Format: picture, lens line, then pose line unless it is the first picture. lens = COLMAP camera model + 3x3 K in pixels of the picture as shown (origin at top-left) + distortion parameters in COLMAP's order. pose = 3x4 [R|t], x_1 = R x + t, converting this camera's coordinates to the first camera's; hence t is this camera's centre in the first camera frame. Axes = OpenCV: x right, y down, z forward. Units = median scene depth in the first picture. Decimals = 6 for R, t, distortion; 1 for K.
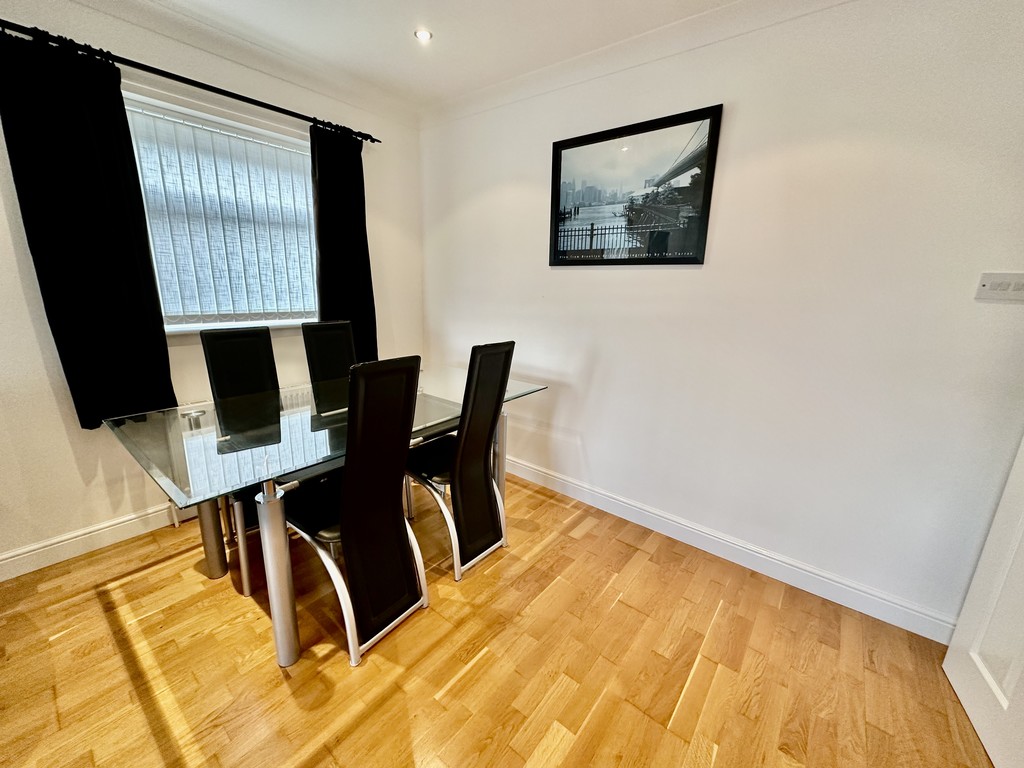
lens RADIAL K [[407.3, 0, 510.3], [0, 407.3, 382.1], [0, 0, 1]] dist [-0.000607, -0.000048]
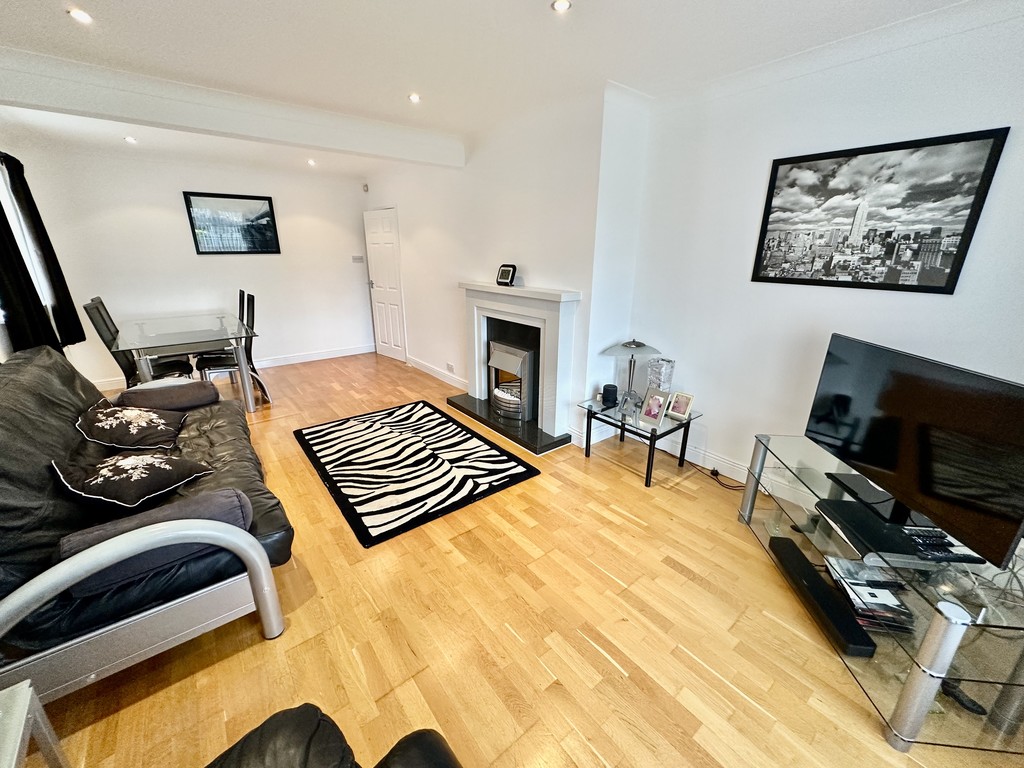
lens RADIAL K [[407.3, 0, 510.3], [0, 407.3, 382.1], [0, 0, 1]] dist [-0.000607, -0.000048]
pose [[0.216411, -0.329087, 0.919167, -1.953380], [0.234767, 0.931394, 0.278190, 0.109910], [-0.947655, 0.155587, 0.278822, -1.061295]]
